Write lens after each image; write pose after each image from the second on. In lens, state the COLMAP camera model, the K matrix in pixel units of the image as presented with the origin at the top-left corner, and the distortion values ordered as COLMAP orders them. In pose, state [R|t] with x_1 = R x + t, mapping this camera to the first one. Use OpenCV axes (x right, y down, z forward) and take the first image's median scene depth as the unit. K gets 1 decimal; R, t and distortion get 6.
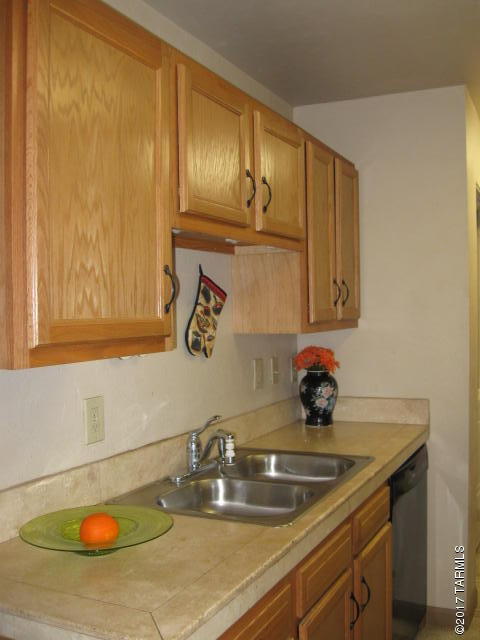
lens RADIAL K [[658.5, 0, 254.2], [0, 658.5, 319.1], [0, 0, 1]] dist [-0.112516, 0.000000]
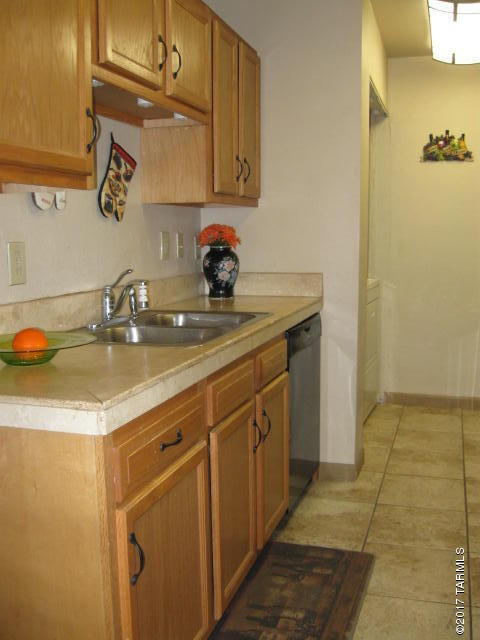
lens RADIAL K [[658.5, 0, 257.6], [0, 658.5, 315.5], [0, 0, 1]] dist [-0.112516, 0.000000]
pose [[0.986813, -0.008330, 0.161650, -0.022198], [-0.009553, 0.993937, 0.109534, 0.094502], [-0.161582, -0.109634, 0.980751, -0.089014]]
